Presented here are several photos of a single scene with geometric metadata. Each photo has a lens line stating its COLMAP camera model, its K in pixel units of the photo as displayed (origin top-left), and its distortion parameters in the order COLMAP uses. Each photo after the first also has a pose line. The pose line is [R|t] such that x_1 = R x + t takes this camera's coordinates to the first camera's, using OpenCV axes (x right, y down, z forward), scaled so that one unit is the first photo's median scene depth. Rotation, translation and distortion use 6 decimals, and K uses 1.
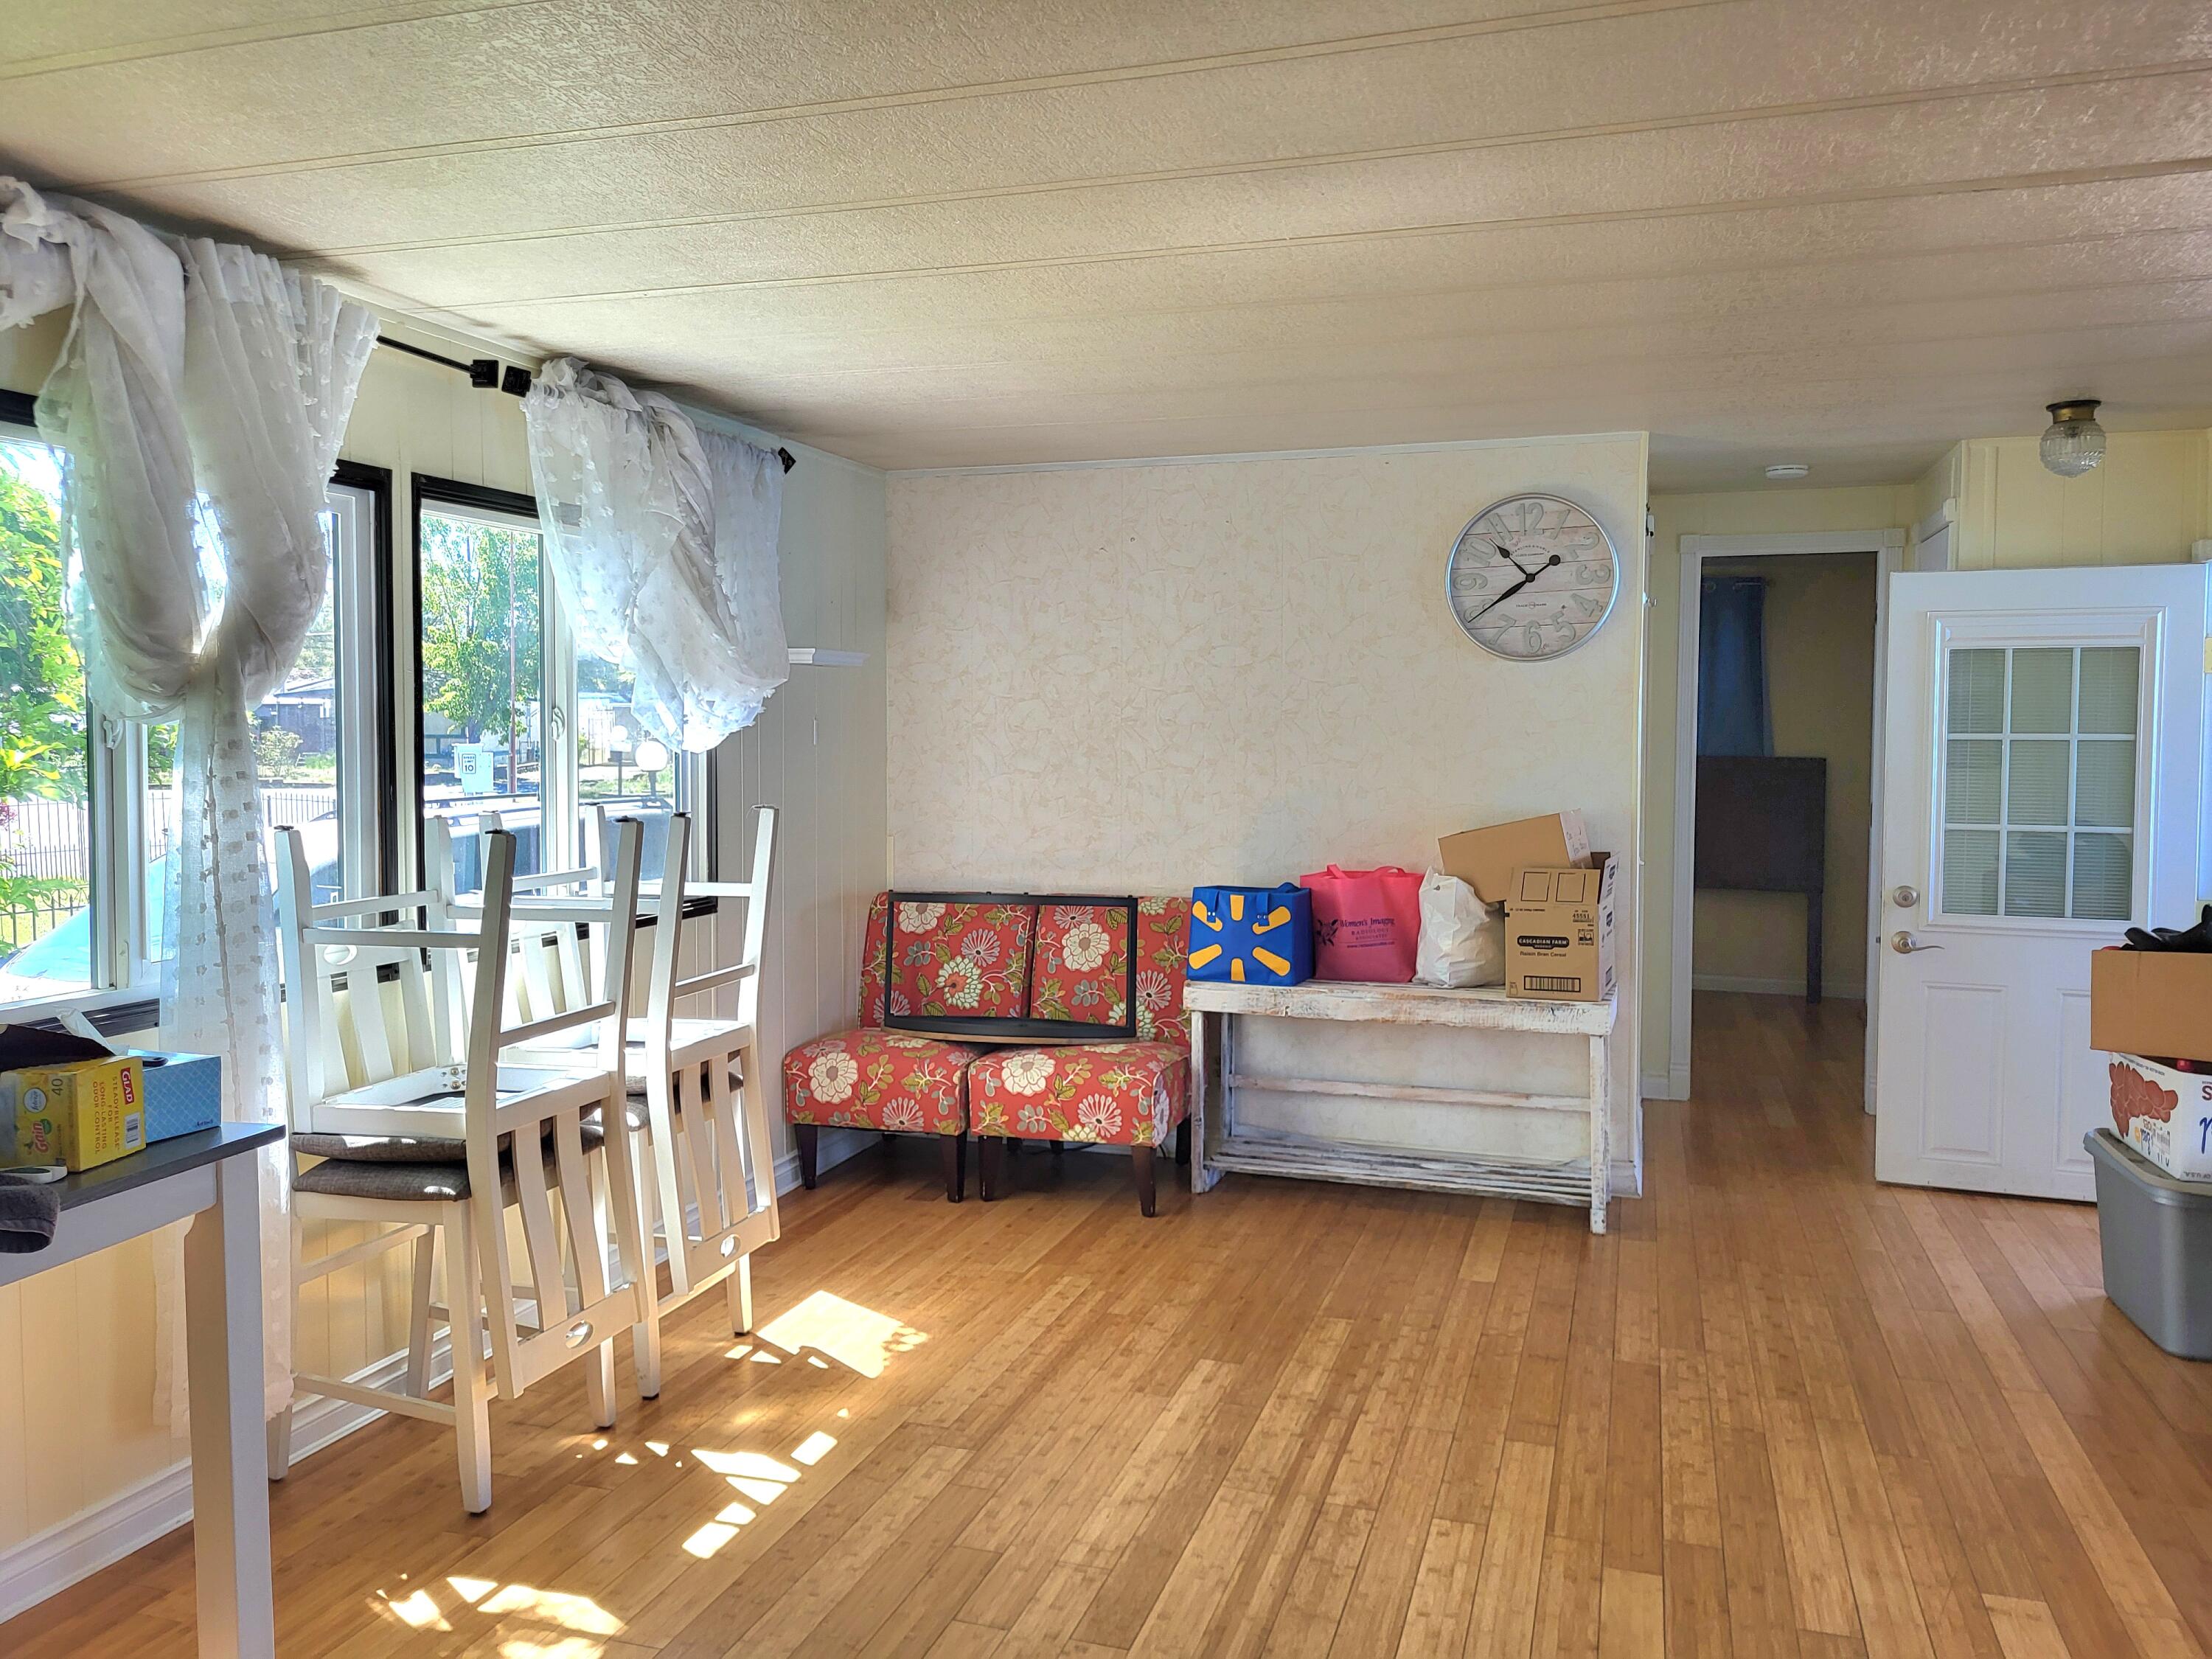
lens RADIAL K [[1680.2, 0, 1072.0], [0, 1680.2, 803.6], [0, 0, 1]] dist [0.036746, -0.034927]
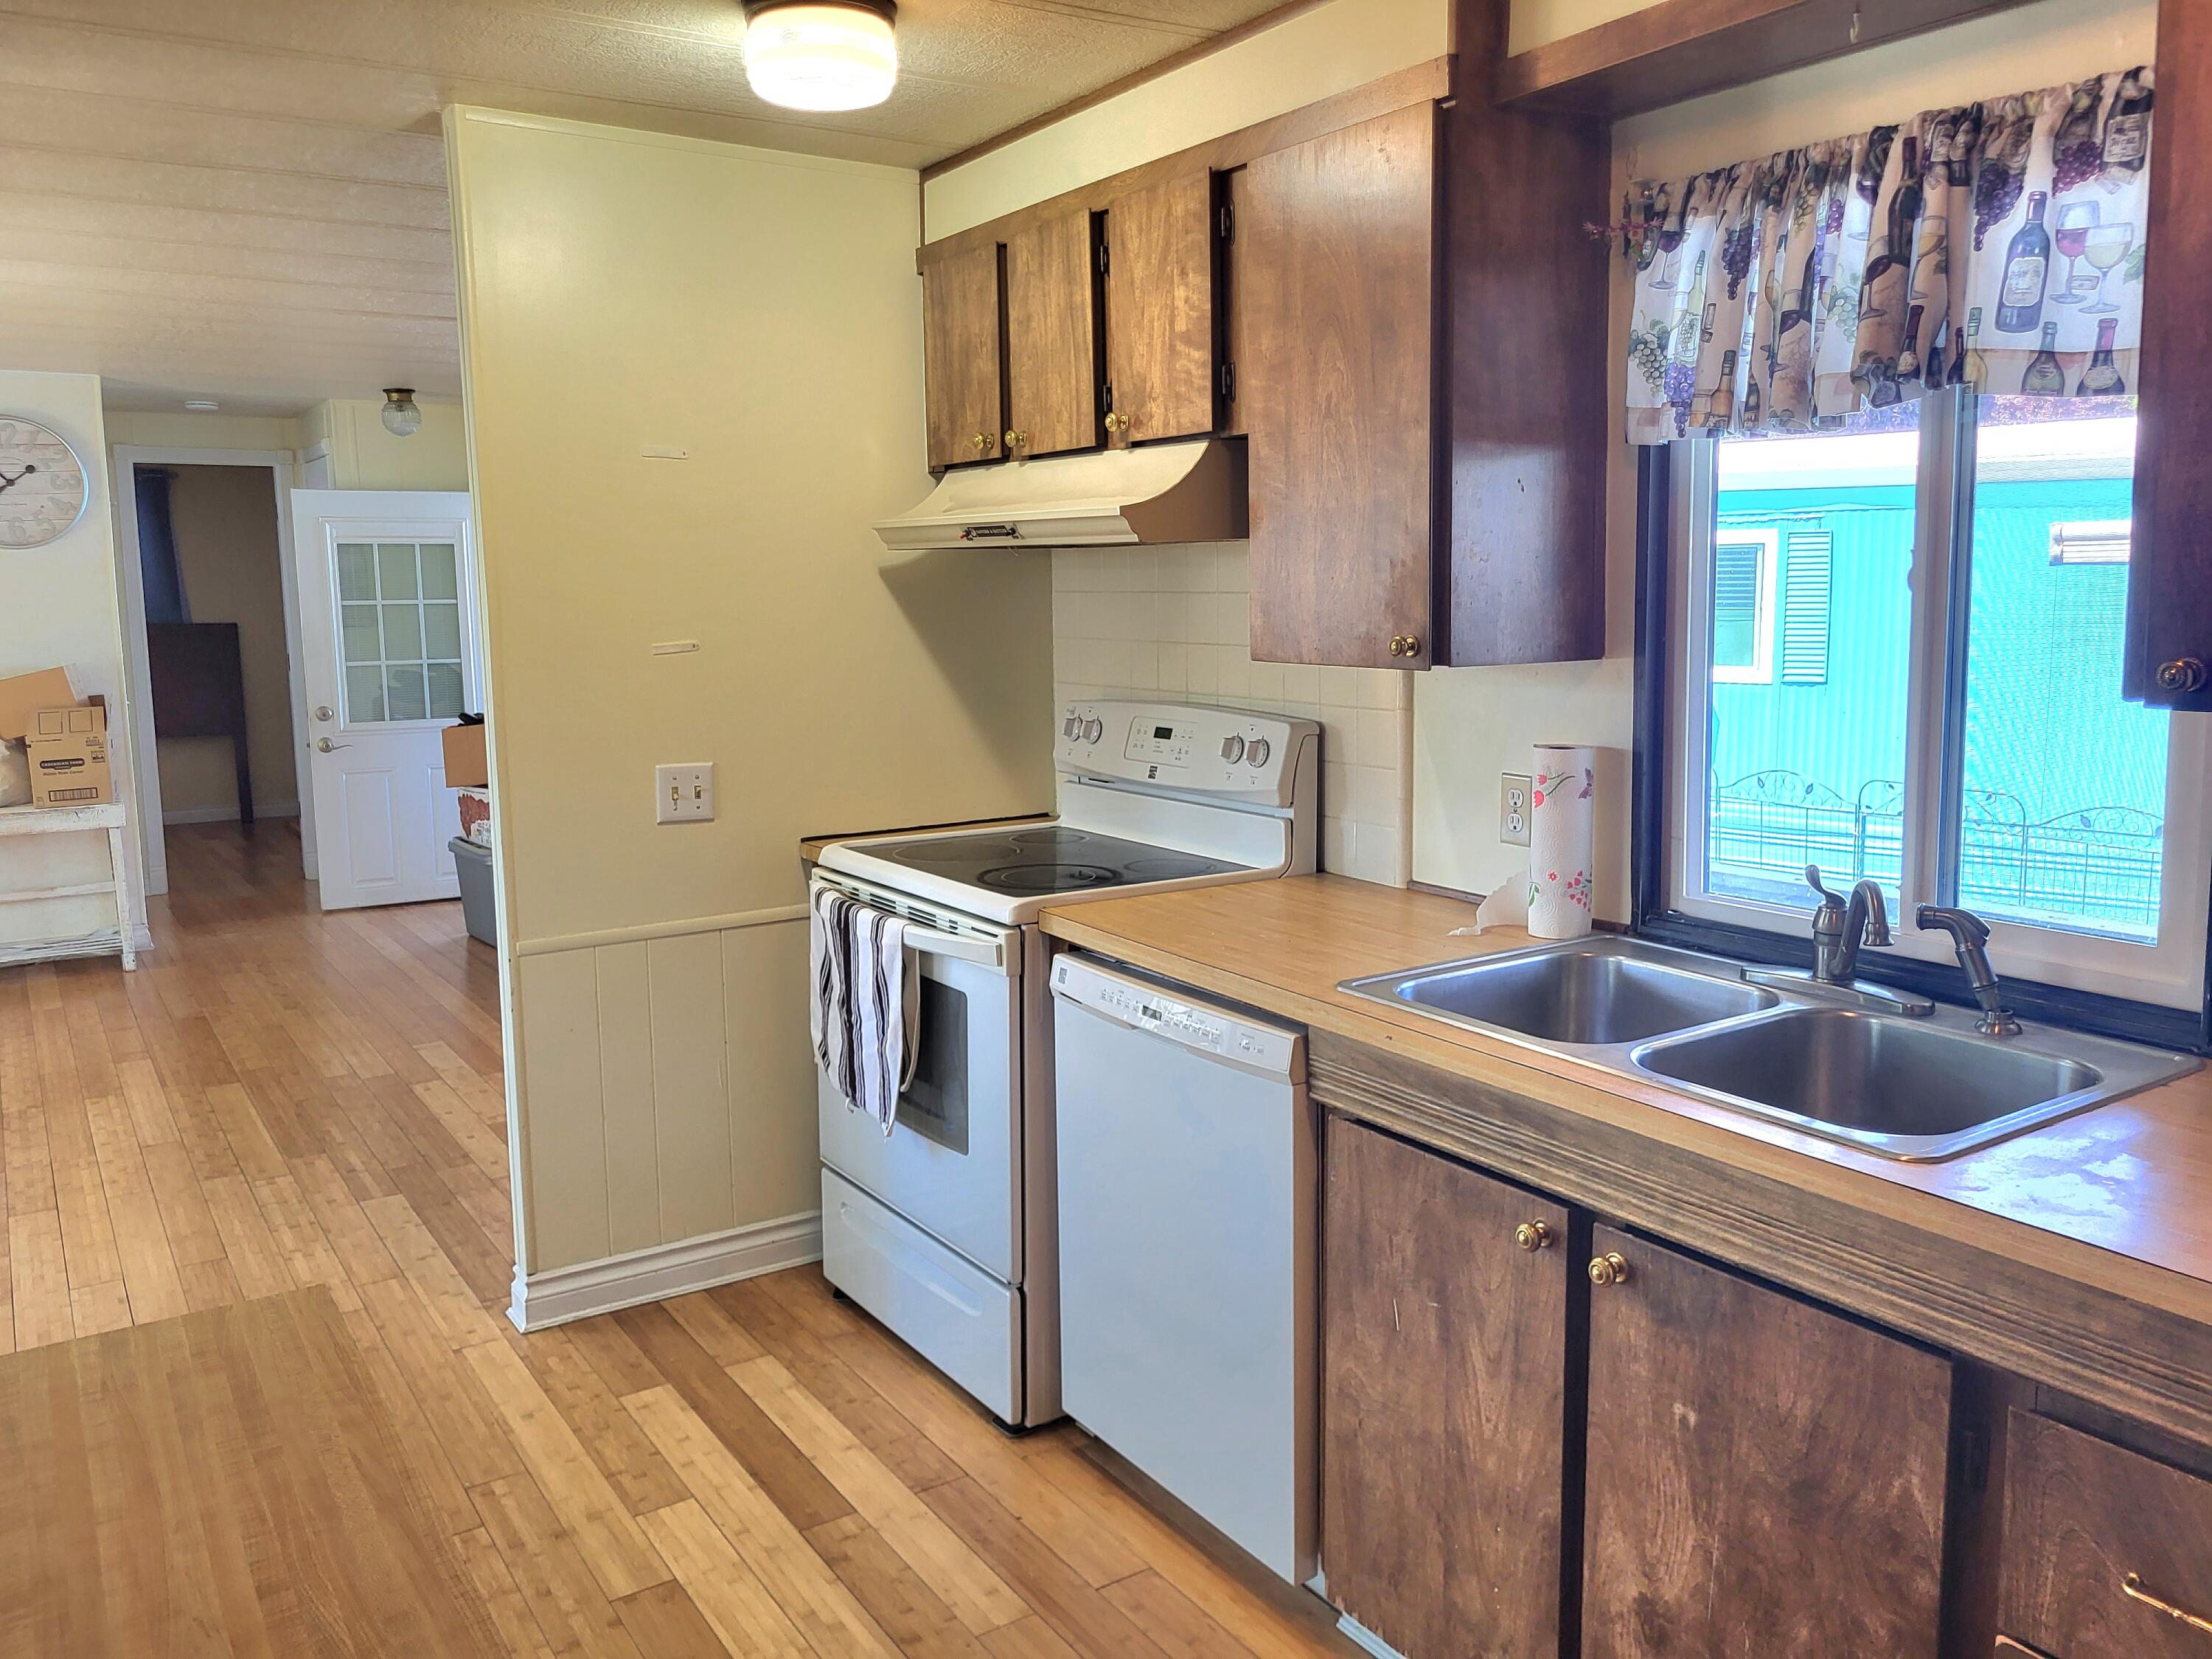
lens RADIAL K [[1677.9, 0, 1115.4], [0, 1677.9, 796.3], [0, 0, 1]] dist [0.064884, -0.073759]
pose [[0.609307, -0.108800, 0.785435, -0.257041], [0.052715, 0.993908, 0.096784, 0.020855], [-0.791180, -0.017567, 0.611330, -0.451665]]
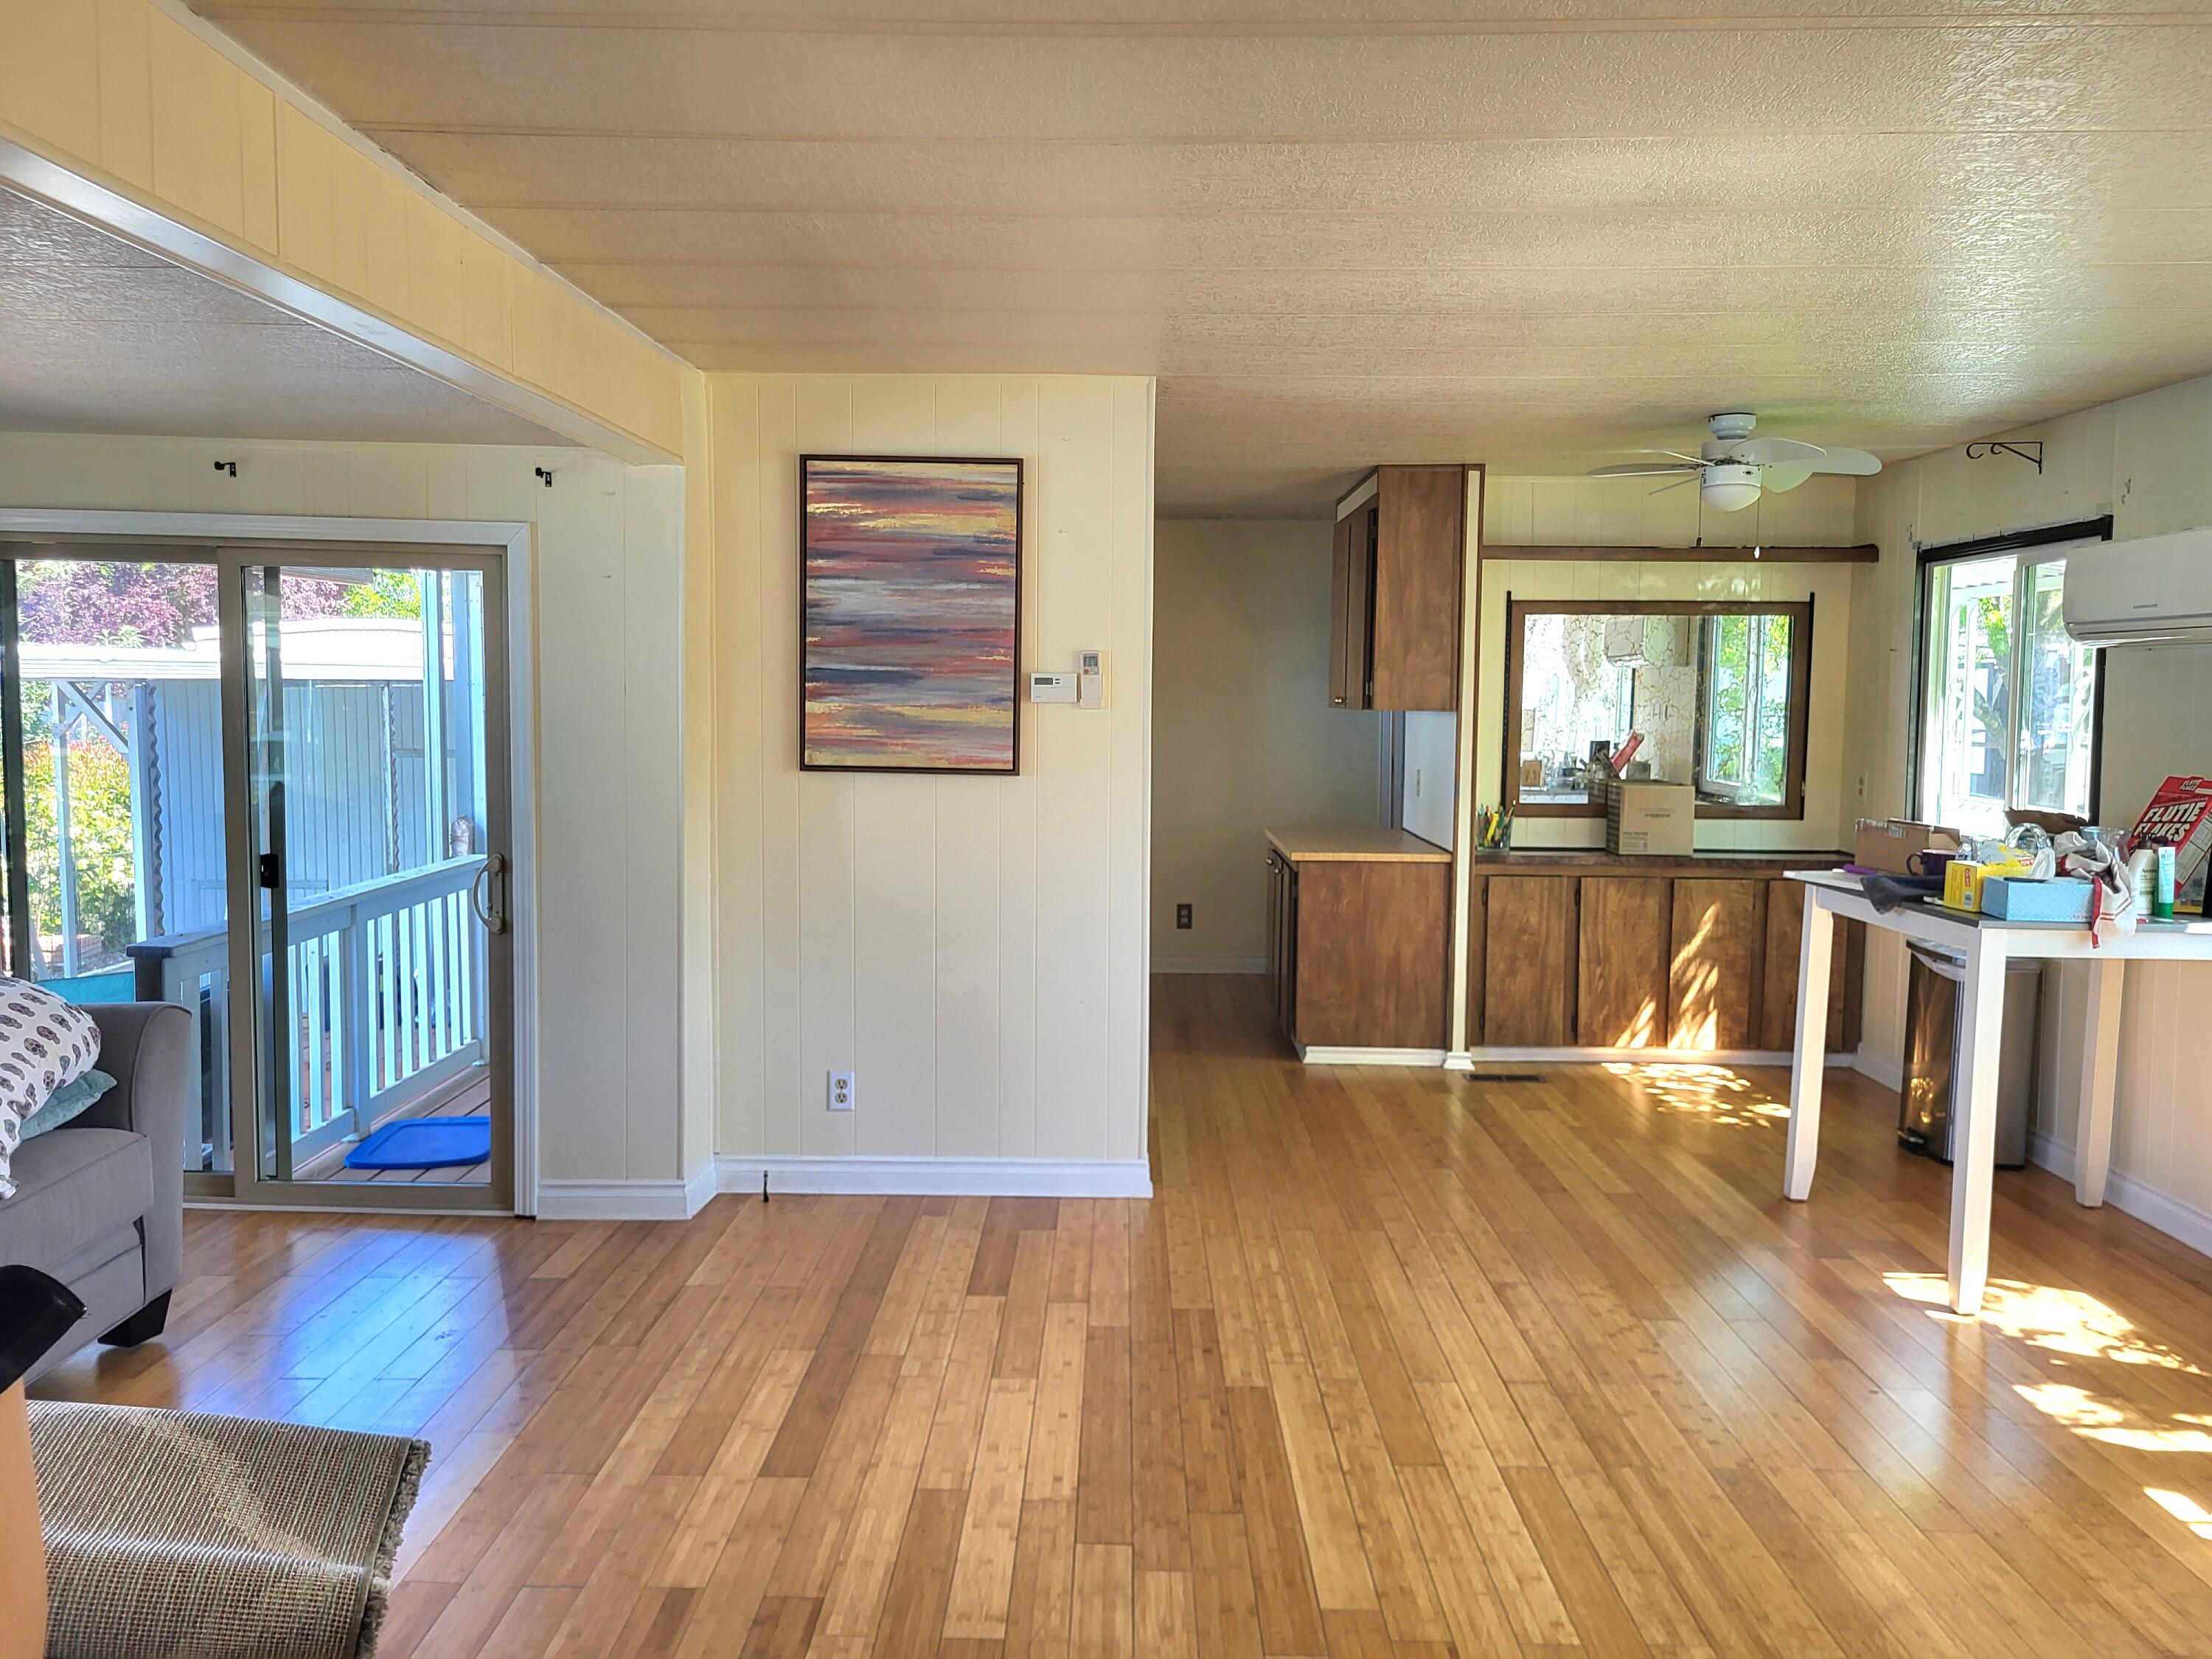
lens RADIAL K [[1677.9, 0, 1115.4], [0, 1677.9, 796.3], [0, 0, 1]] dist [0.064884, -0.073759]
pose [[-0.948752, 0.013025, -0.315753, 0.424101], [-0.024055, 0.993275, 0.113253, -0.054662], [0.315105, 0.115045, -0.942058, 1.020144]]
